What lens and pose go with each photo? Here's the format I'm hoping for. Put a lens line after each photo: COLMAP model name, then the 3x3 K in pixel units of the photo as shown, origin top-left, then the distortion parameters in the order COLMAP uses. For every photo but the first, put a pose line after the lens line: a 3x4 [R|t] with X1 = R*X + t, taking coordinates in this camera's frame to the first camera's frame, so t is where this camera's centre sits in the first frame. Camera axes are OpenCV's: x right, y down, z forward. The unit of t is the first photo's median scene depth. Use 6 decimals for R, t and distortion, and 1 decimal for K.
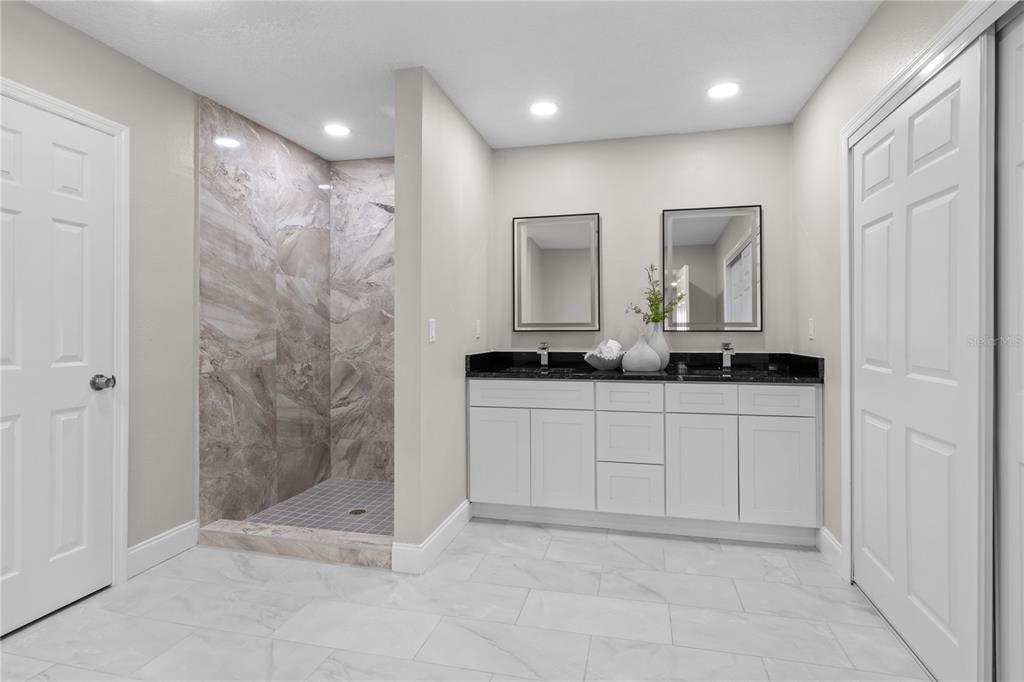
lens RADIAL K [[509.5, 0, 517.5], [0, 509.5, 323.6], [0, 0, 1]] dist [-0.001097, 0.000360]
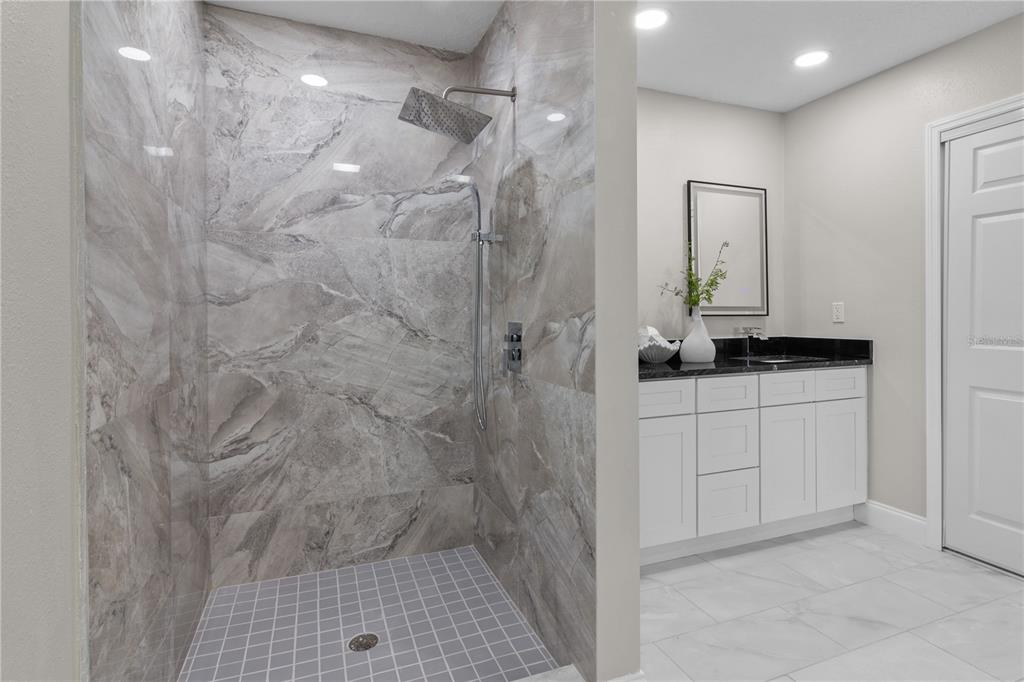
lens RADIAL K [[515.2, 0, 511.8], [0, 515.2, 314.5], [0, 0, 1]] dist [0.000190, 0.000428]
pose [[0.822367, -0.002966, 0.568950, -0.484487], [-0.001370, 0.999973, 0.007193, 0.006335], [-0.568956, -0.006694, 0.822341, 0.431860]]
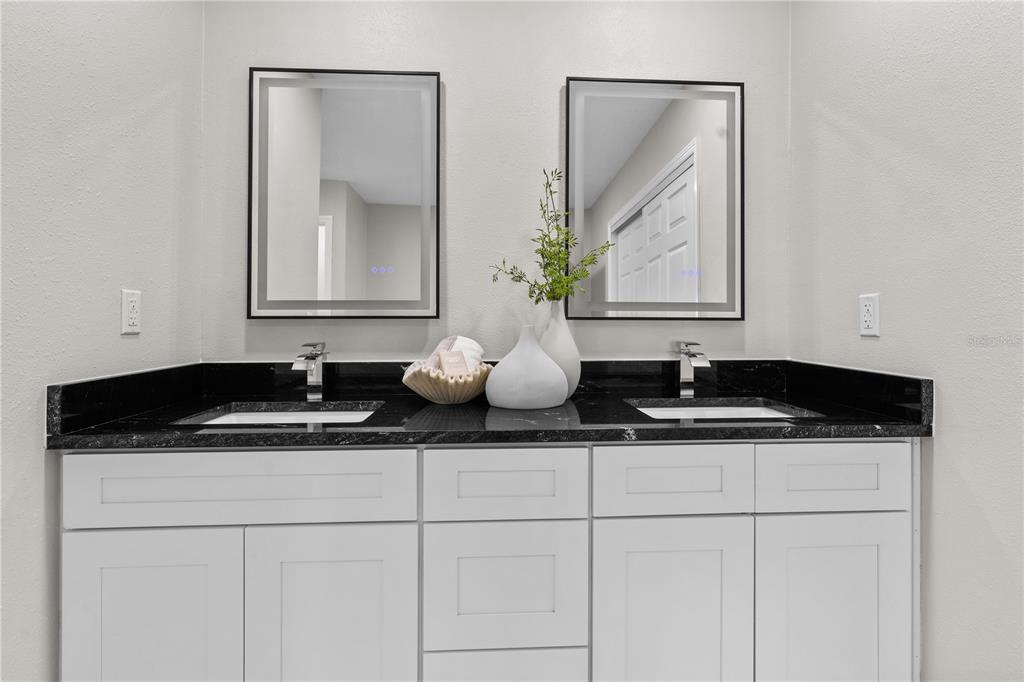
lens RADIAL K [[510.3, 0, 516.3], [0, 510.3, 312.7], [0, 0, 1]] dist [0.000785, 0.000255]
pose [[0.958650, 0.005556, 0.284535, 0.096822], [-0.006926, 0.999969, 0.003811, 0.007381], [-0.284505, -0.005624, 0.958658, 0.530191]]
